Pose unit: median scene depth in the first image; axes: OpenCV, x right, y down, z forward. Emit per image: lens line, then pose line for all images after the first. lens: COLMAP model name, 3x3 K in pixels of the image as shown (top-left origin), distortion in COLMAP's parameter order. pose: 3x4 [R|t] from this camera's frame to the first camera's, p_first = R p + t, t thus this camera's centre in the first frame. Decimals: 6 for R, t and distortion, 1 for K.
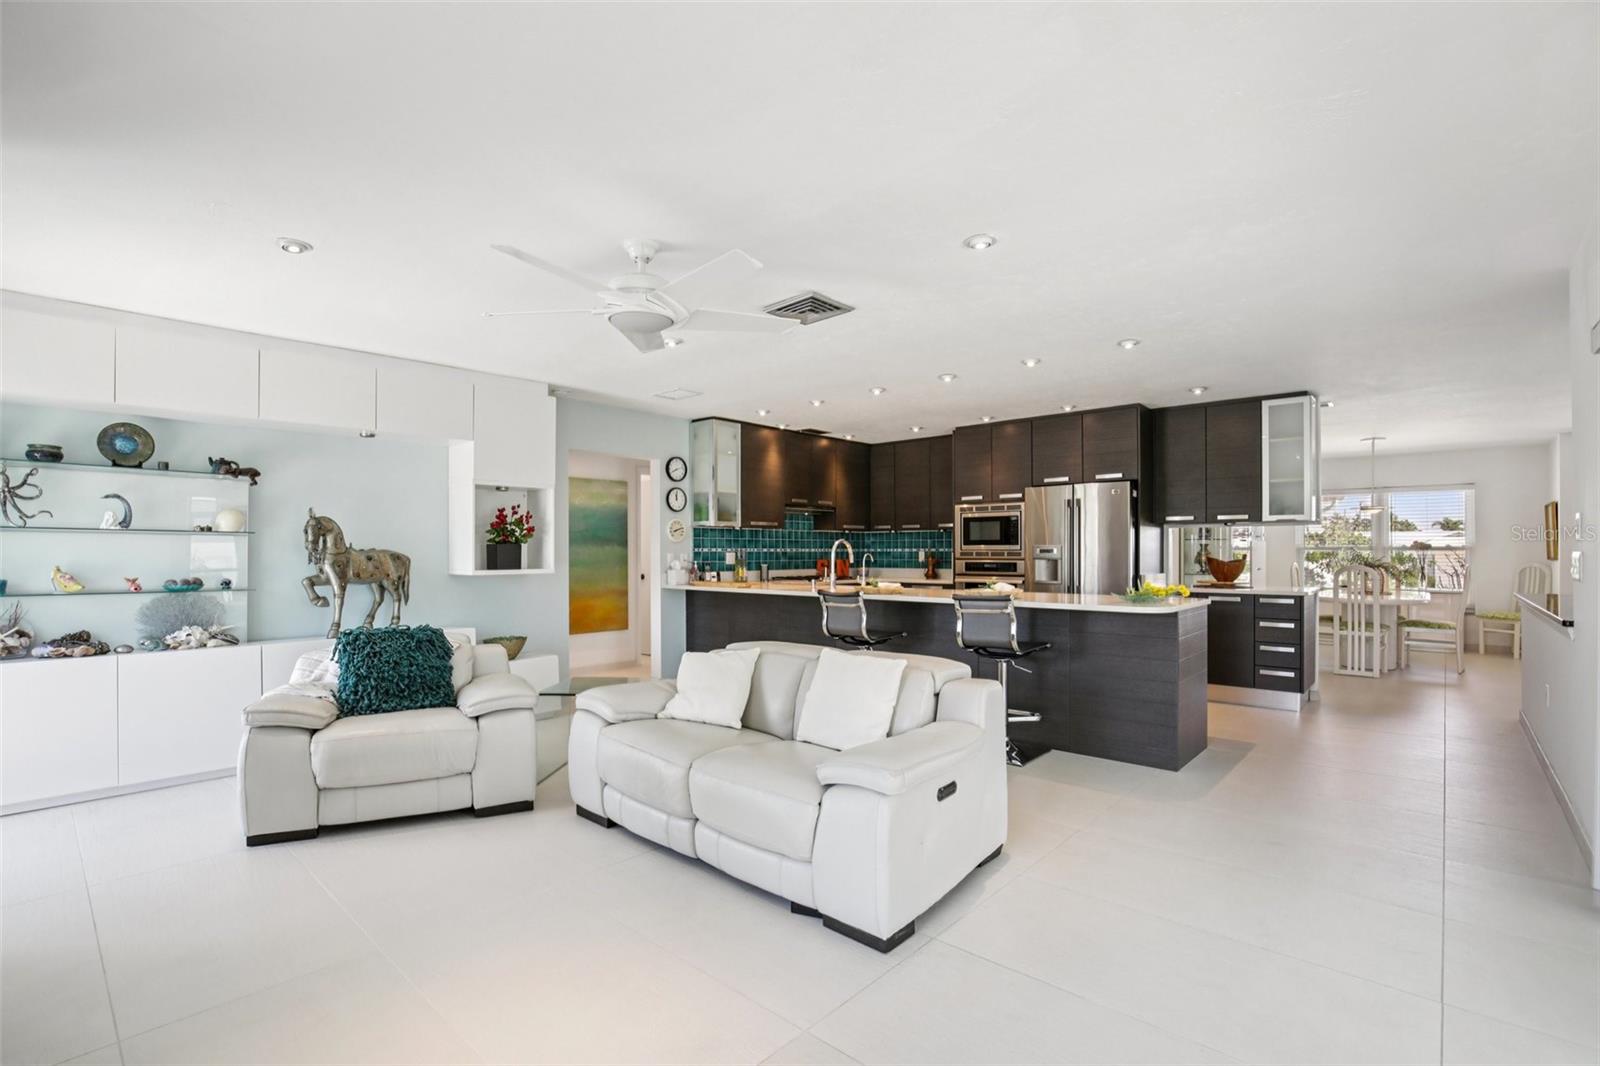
lens RADIAL K [[726.9, 0, 790.9], [0, 726.9, 554.4], [0, 0, 1]] dist [-0.002119, -0.000172]
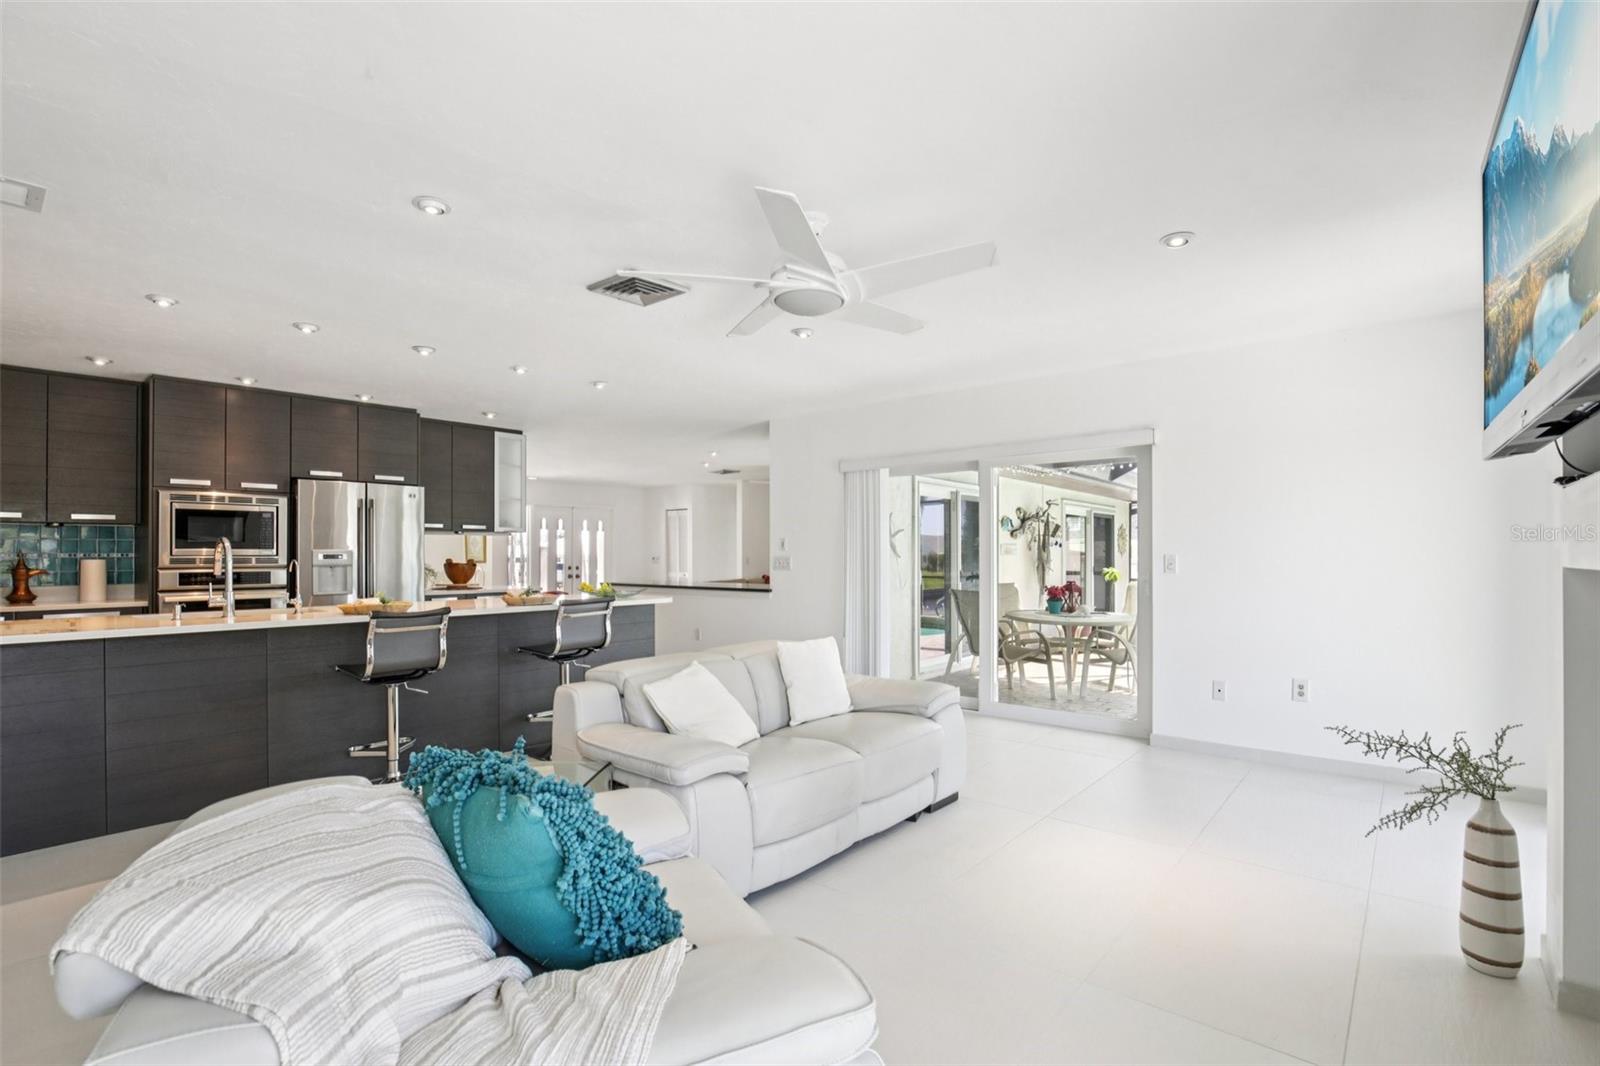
lens RADIAL K [[726.9, 0, 790.9], [0, 726.9, 554.4], [0, 0, 1]] dist [-0.002119, -0.000172]
pose [[-0.004868, 0.002659, 0.999985, -0.612262], [0.008424, 0.999961, -0.002618, -0.000514], [-0.999953, 0.008411, -0.004890, 0.562553]]
